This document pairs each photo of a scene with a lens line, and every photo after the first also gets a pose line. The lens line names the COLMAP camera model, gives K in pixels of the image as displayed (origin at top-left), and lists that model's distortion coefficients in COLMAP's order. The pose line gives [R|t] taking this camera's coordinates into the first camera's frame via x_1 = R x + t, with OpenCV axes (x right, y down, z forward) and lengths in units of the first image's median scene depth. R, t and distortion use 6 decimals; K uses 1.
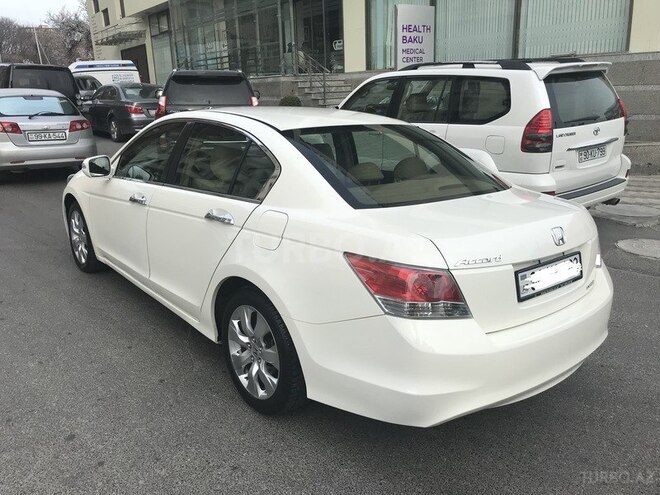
lens RADIAL K [[531.3, 0, 330.0], [0, 531.3, 247.5], [0, 0, 1]] dist [0.005371, 0.006350]
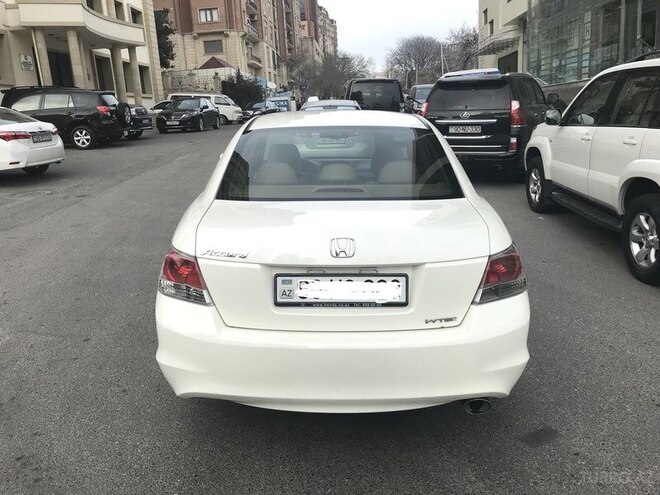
lens RADIAL K [[530.8, 0, 330.0], [0, 530.8, 247.5], [0, 0, 1]] dist [0.058468, -0.092363]
pose [[0.766786, 0.140132, -0.626420, 0.248280], [-0.148330, 0.988149, 0.039486, -0.013679], [0.624529, 0.062640, 0.778485, 0.071772]]
